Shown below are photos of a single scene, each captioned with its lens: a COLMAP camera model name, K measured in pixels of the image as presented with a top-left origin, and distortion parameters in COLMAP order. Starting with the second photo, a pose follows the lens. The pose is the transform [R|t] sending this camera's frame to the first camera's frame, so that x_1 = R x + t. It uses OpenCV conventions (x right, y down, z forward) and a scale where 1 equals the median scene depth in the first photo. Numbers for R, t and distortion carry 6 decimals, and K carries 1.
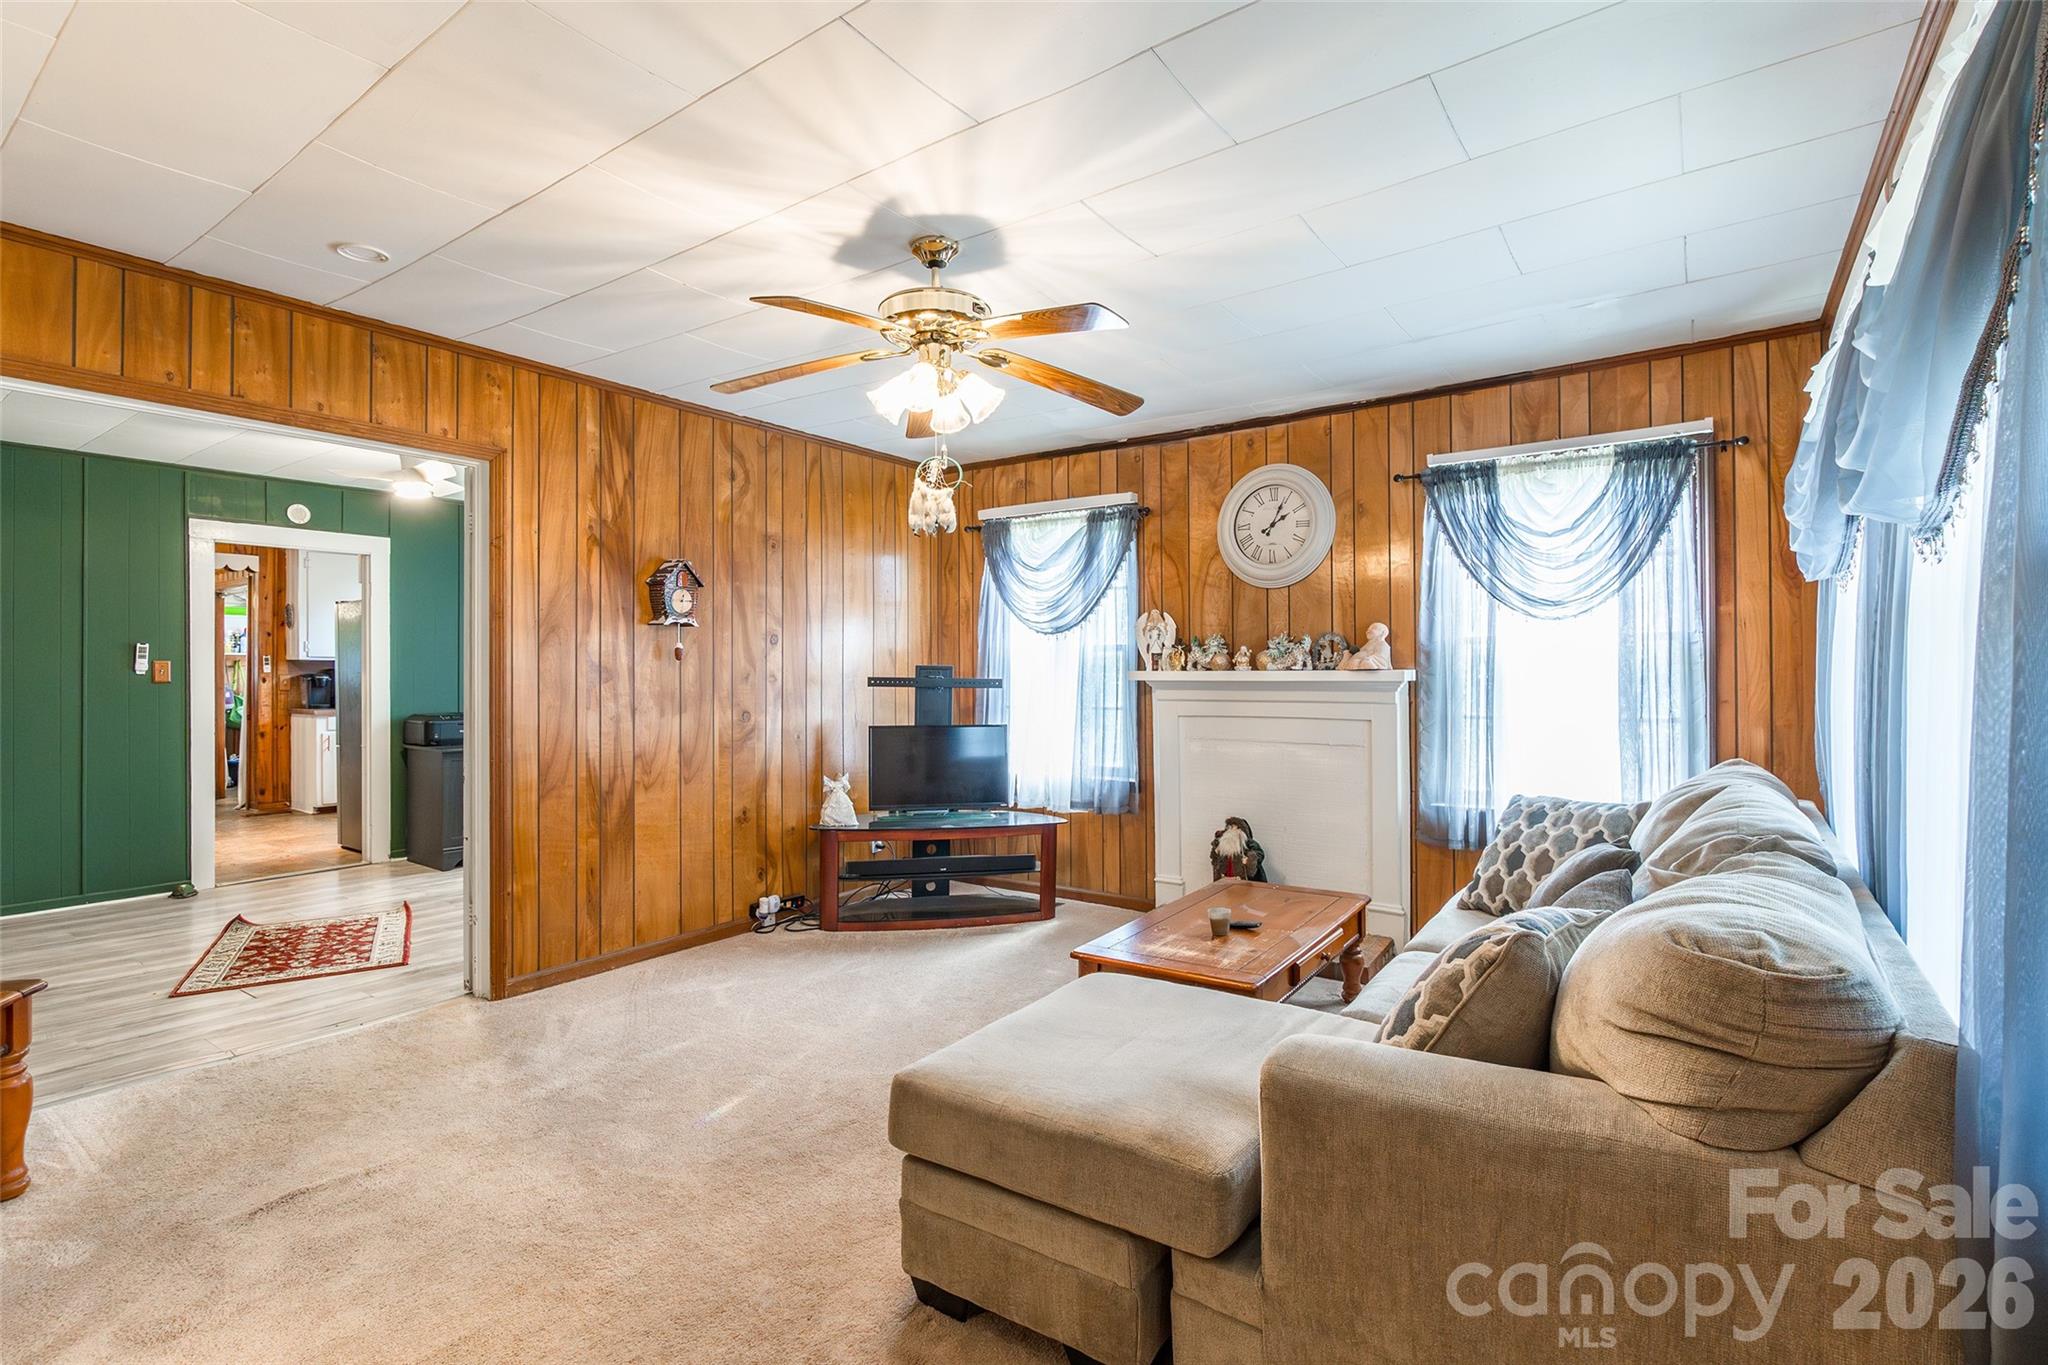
lens RADIAL K [[969.5, 0, 1027.0], [0, 969.5, 673.0], [0, 0, 1]] dist [-0.001789, -0.000143]
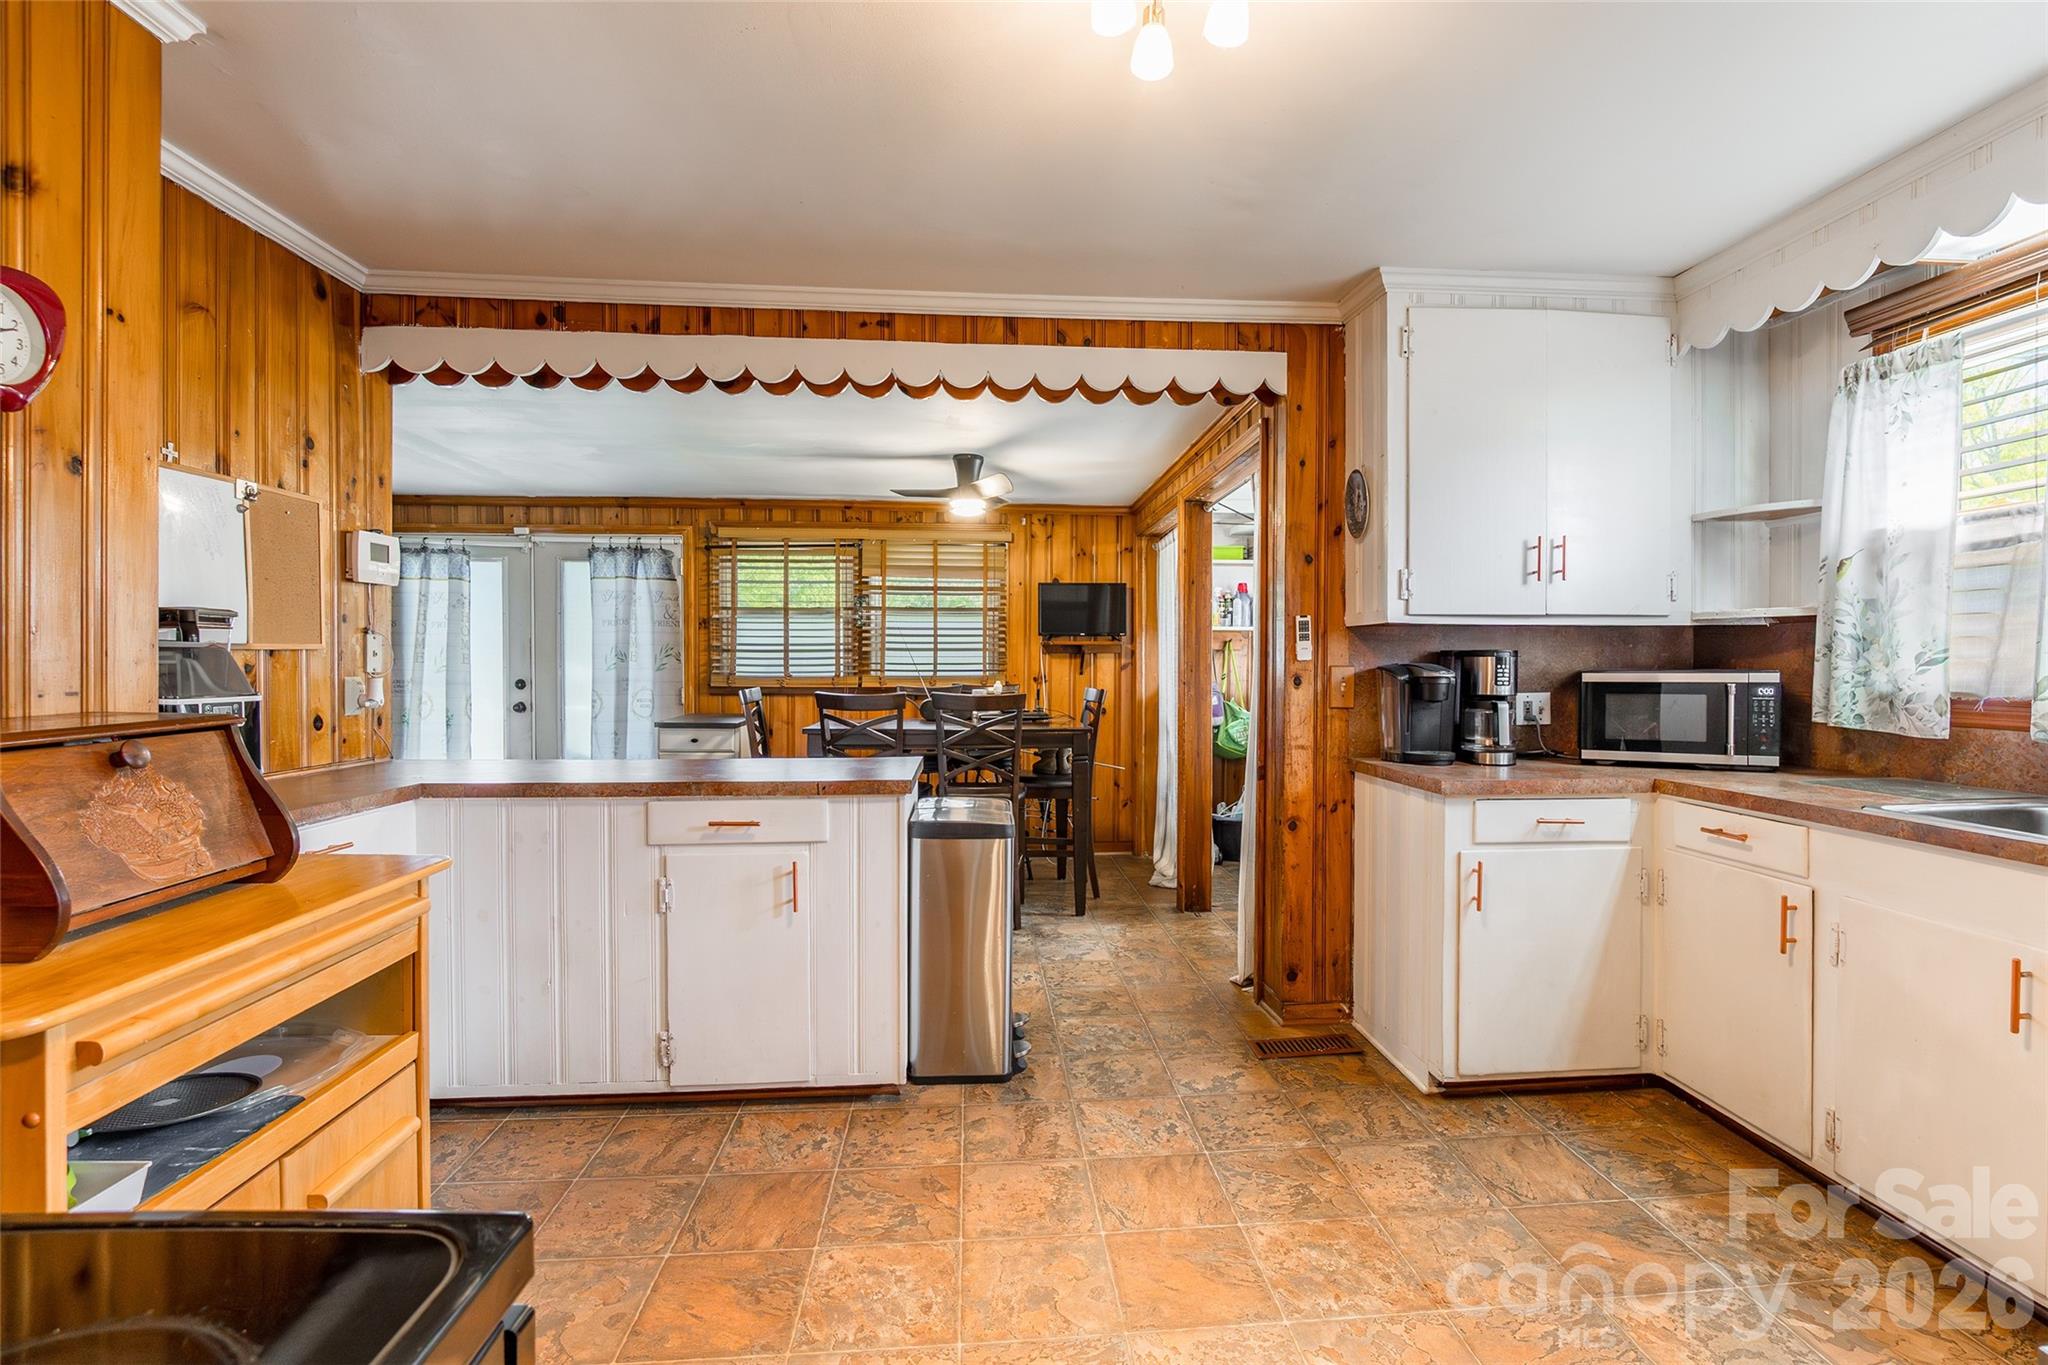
lens RADIAL K [[969.5, 0, 1027.0], [0, 969.5, 673.0], [0, 0, 1]] dist [-0.001789, -0.000143]
pose [[0.642054, 0.009673, -0.766598, -0.561162], [-0.002047, 0.999938, 0.010903, 0.000500], [0.766657, -0.005432, 0.642034, 0.670768]]
